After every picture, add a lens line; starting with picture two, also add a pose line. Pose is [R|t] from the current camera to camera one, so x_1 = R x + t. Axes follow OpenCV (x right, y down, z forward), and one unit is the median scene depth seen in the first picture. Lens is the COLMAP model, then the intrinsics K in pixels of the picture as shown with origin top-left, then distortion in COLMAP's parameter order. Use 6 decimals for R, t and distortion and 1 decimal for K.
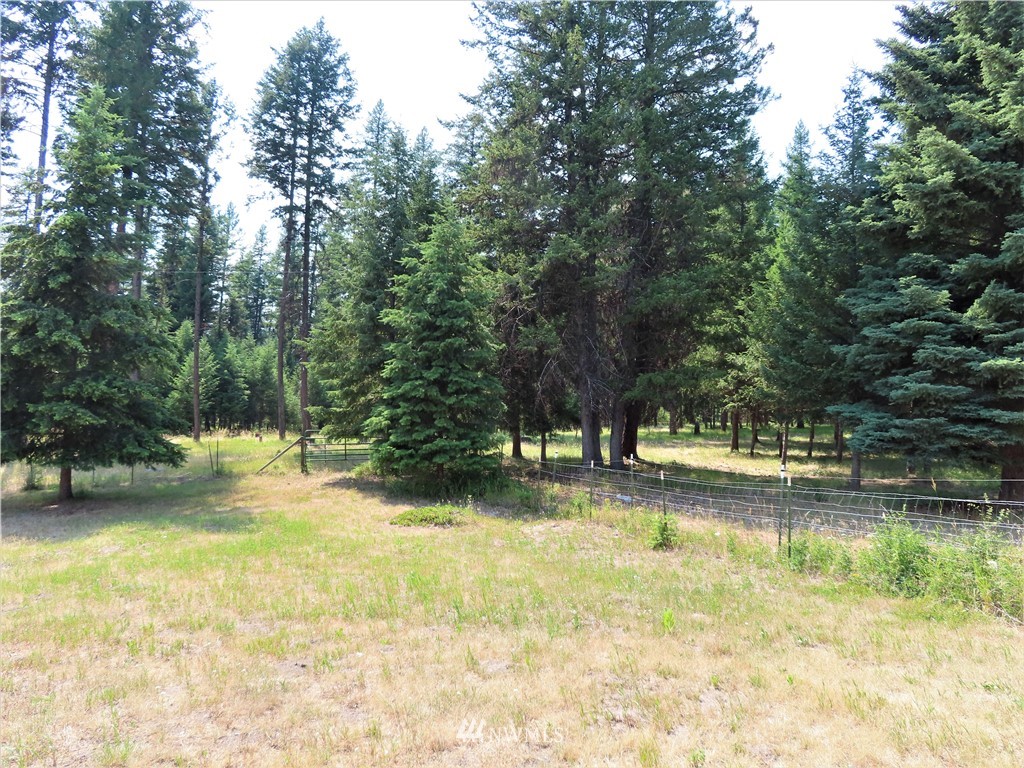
lens RADIAL K [[736.2, 0, 508.0], [0, 736.2, 382.6], [0, 0, 1]] dist [-0.007816, 0.005180]
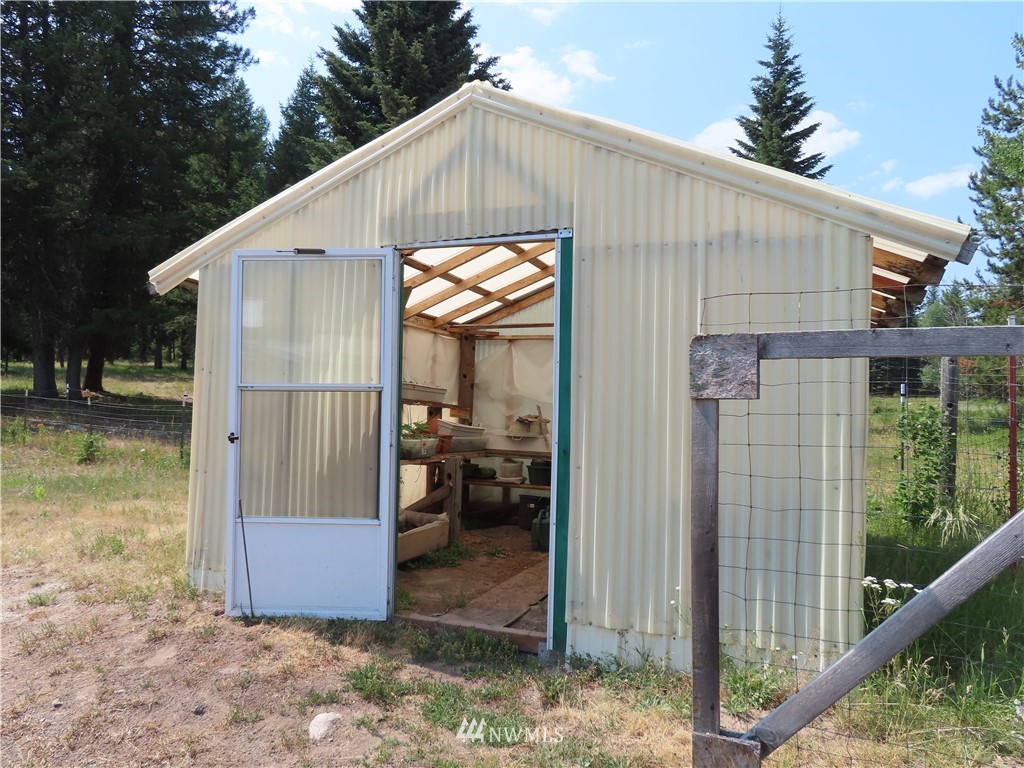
lens RADIAL K [[736.2, 0, 518.2], [0, 736.2, 388.2], [0, 0, 1]] dist [-0.007816, 0.005180]
pose [[0.794726, 0.005628, 0.606942, 0.020890], [-0.062432, 0.995411, 0.072517, -0.011335], [-0.603749, -0.095524, 0.791431, -0.168330]]
